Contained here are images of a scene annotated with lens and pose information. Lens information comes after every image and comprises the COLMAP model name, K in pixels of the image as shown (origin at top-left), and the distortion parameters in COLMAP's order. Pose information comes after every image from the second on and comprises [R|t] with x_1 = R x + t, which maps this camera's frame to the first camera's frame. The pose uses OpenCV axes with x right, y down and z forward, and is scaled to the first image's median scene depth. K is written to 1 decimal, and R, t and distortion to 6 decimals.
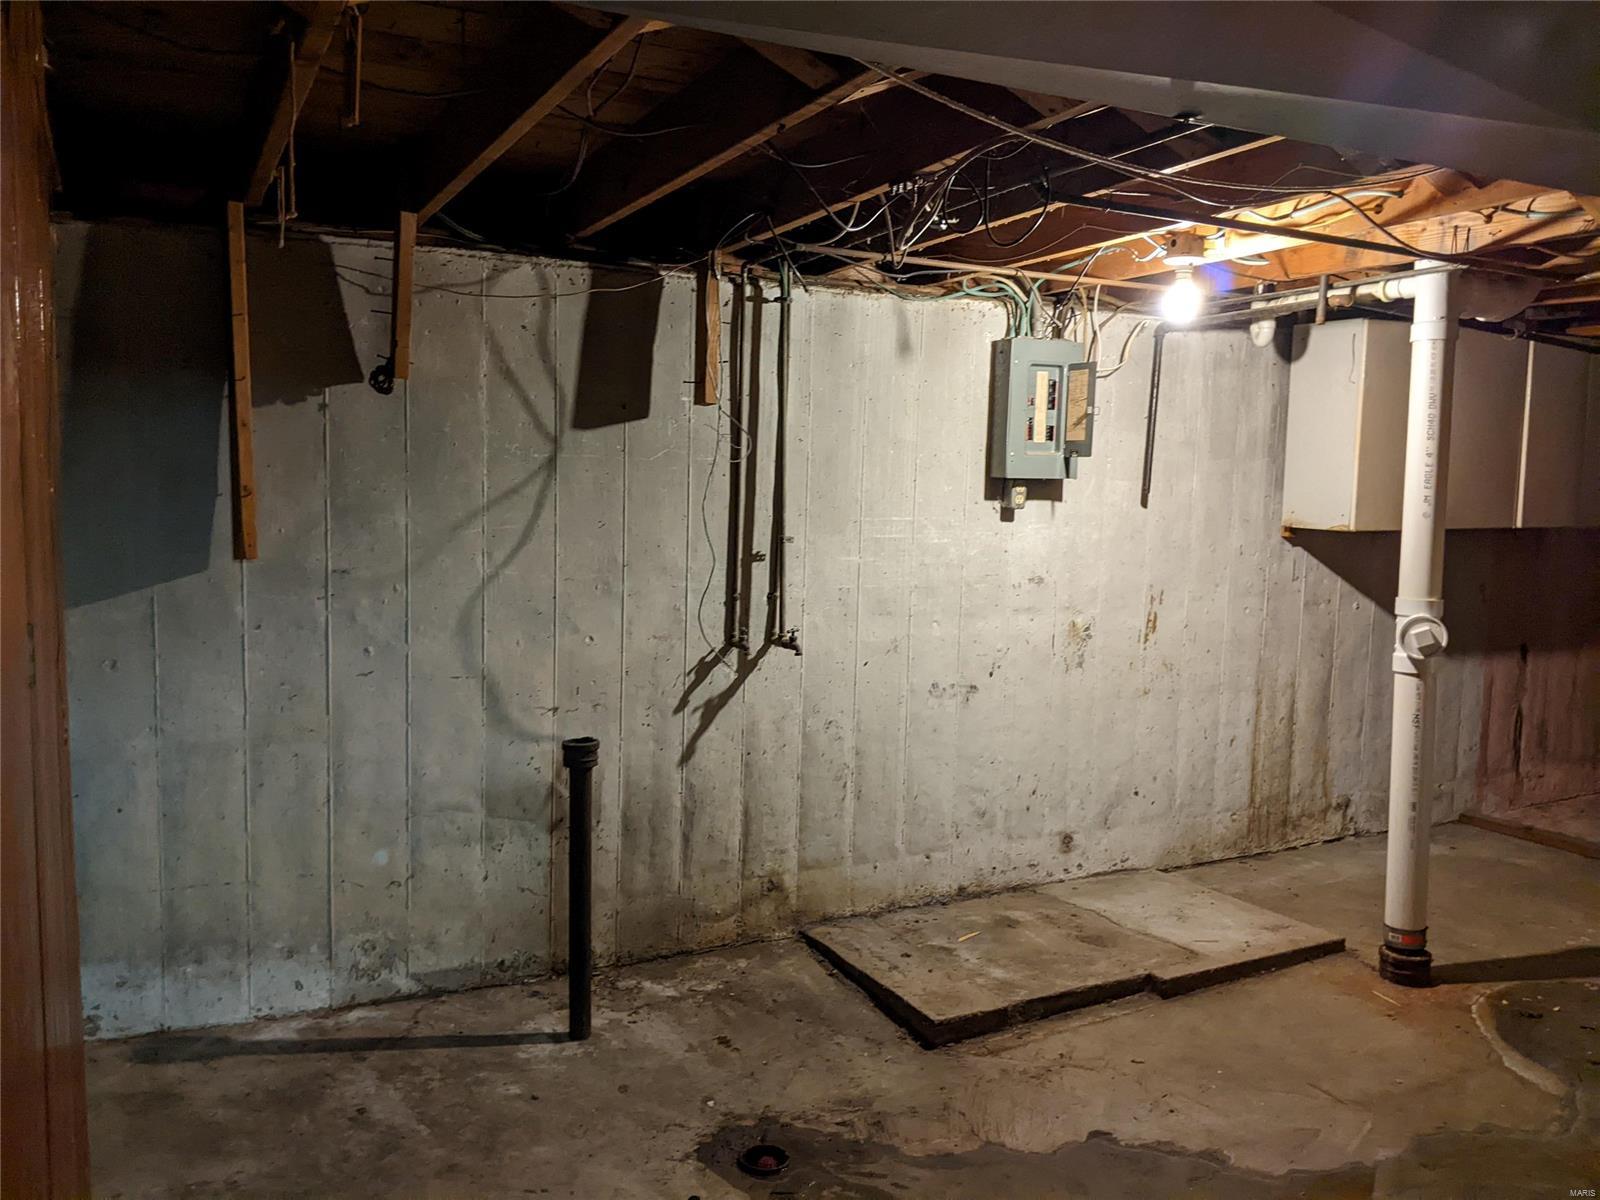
lens RADIAL K [[1253.5, 0, 800.0], [0, 1253.5, 600.0], [0, 0, 1]] dist [0.058067, -0.102471]
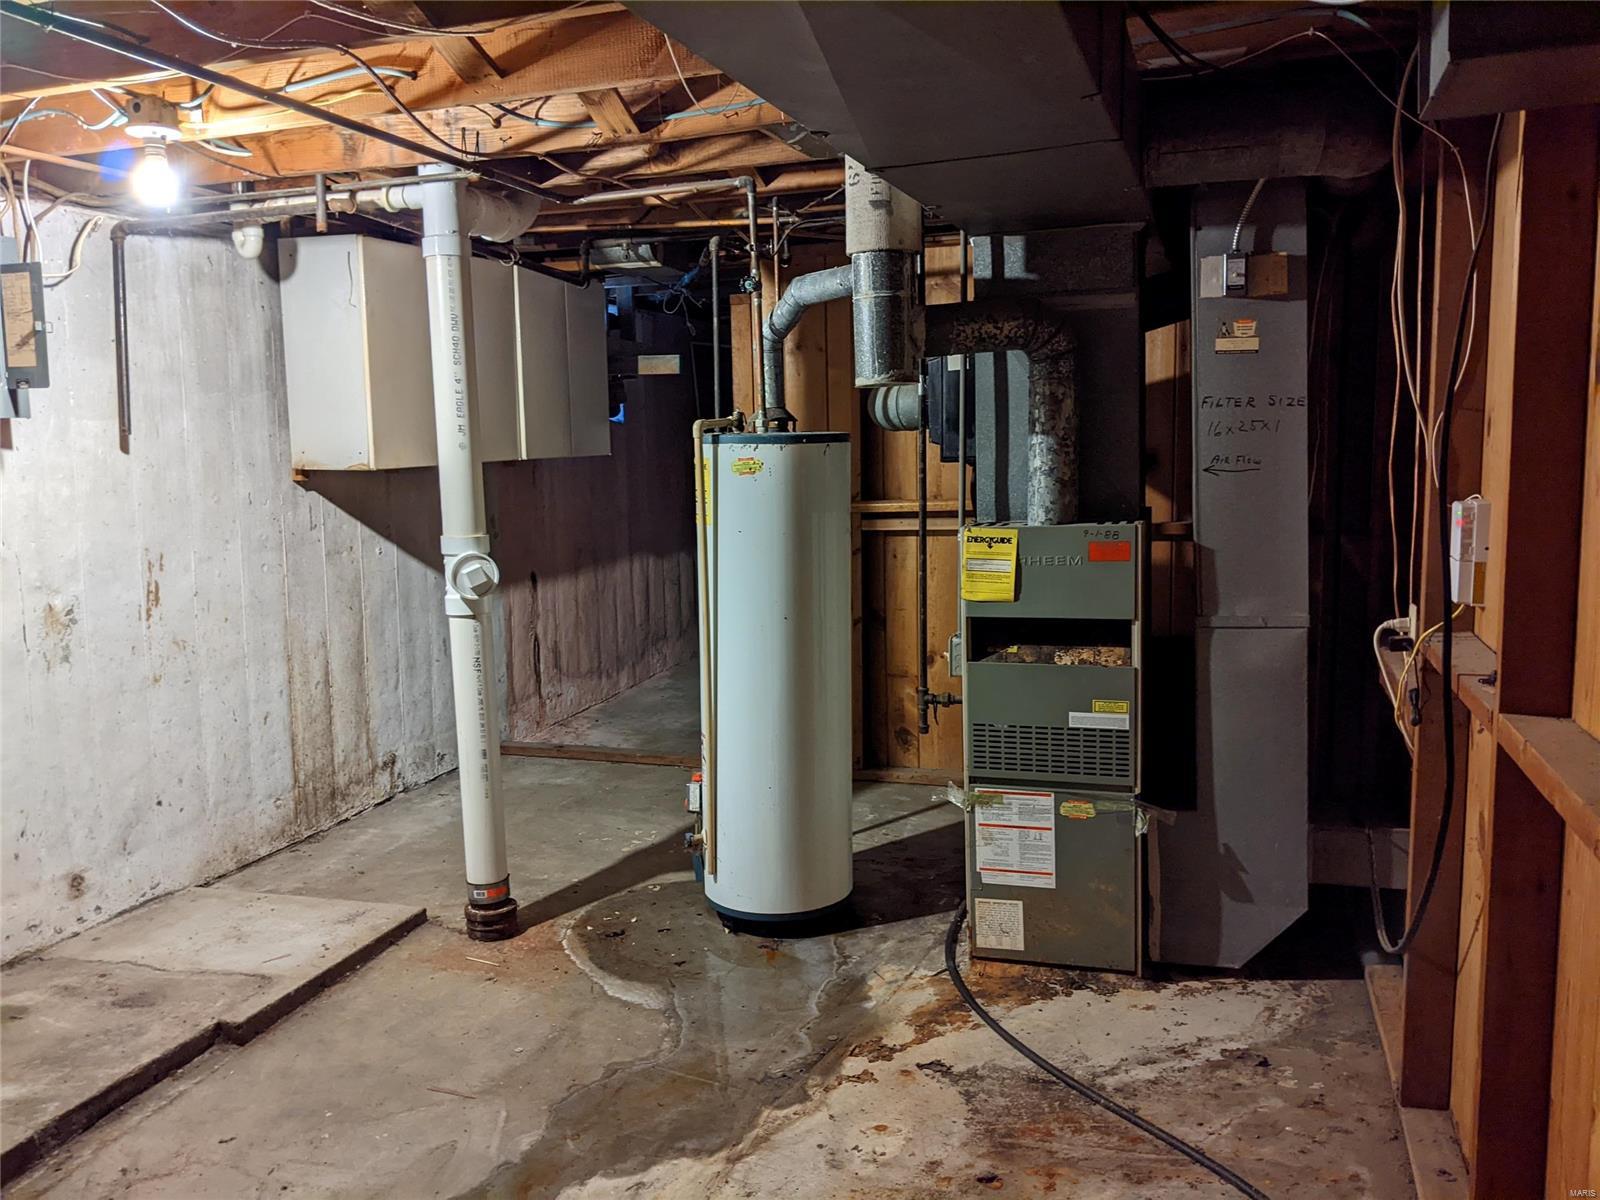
lens RADIAL K [[1279.5, 0, 800.0], [0, 1279.5, 600.0], [0, 0, 1]] dist [0.057107, -0.108096]
pose [[0.716897, -0.120880, 0.686620, 0.006126], [0.095411, 0.992599, 0.075130, -0.001195], [-0.690620, 0.011650, 0.723124, 0.113352]]
